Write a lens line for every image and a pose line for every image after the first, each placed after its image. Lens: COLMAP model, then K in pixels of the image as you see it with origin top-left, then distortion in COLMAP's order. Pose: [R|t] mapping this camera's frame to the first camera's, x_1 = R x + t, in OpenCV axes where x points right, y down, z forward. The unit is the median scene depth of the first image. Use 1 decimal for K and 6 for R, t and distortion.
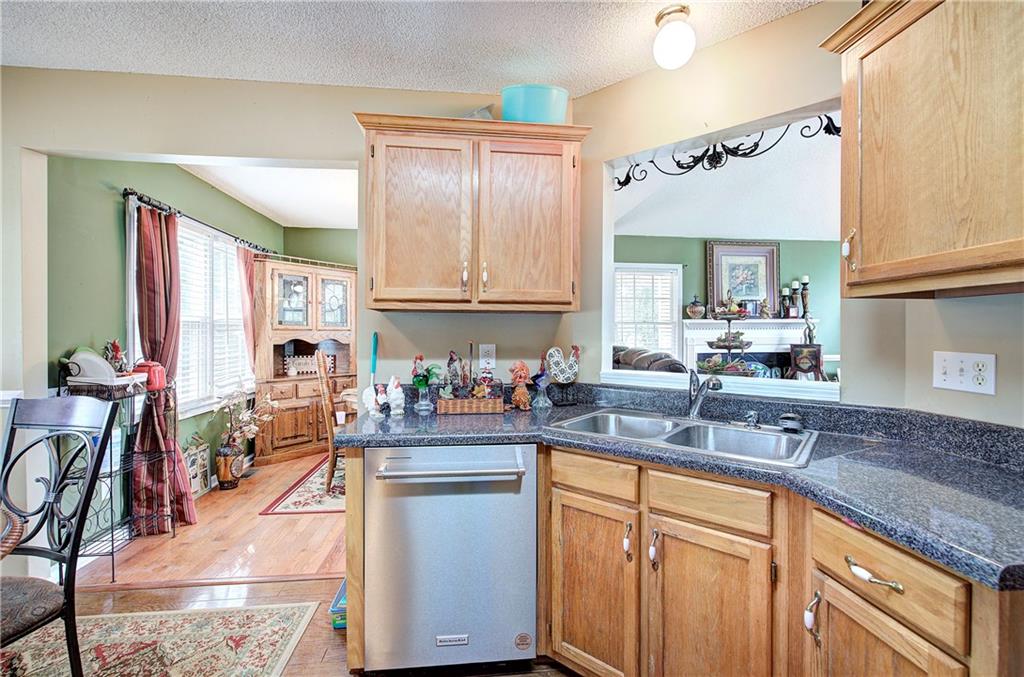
lens RADIAL K [[438.7, 0, 517.5], [0, 438.7, 336.2], [0, 0, 1]] dist [-0.000725, 0.000183]
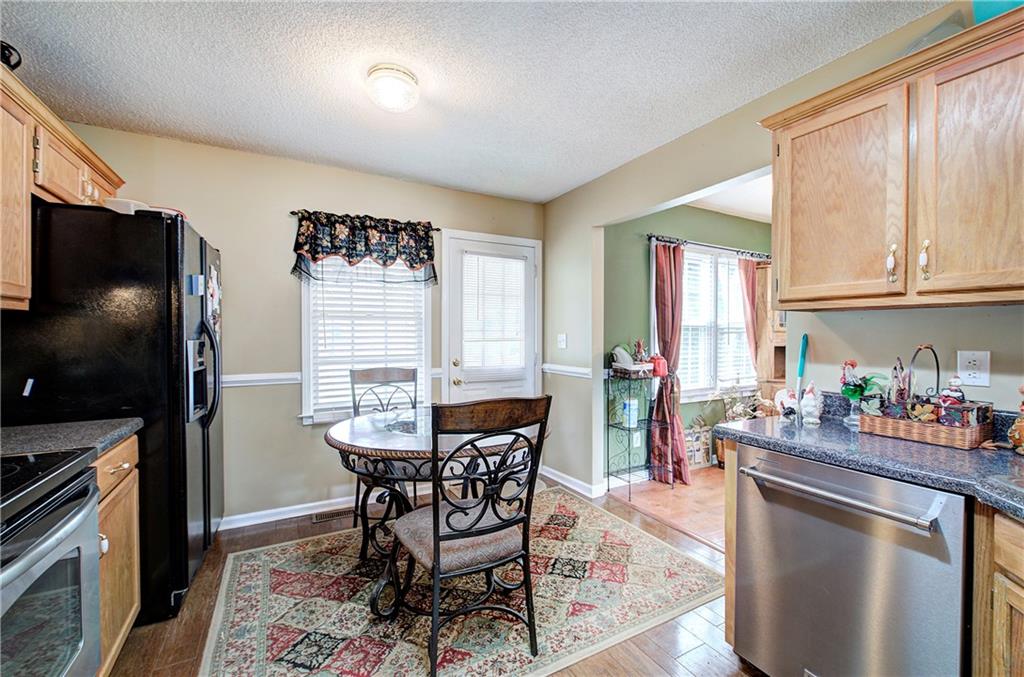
lens RADIAL K [[438.7, 0, 517.5], [0, 438.7, 336.2], [0, 0, 1]] dist [-0.000725, 0.000183]
pose [[0.377983, 0.001588, -0.925811, 0.319938], [-0.005961, 0.999982, -0.000718, 0.000102], [0.925793, 0.005790, 0.377986, 0.074230]]
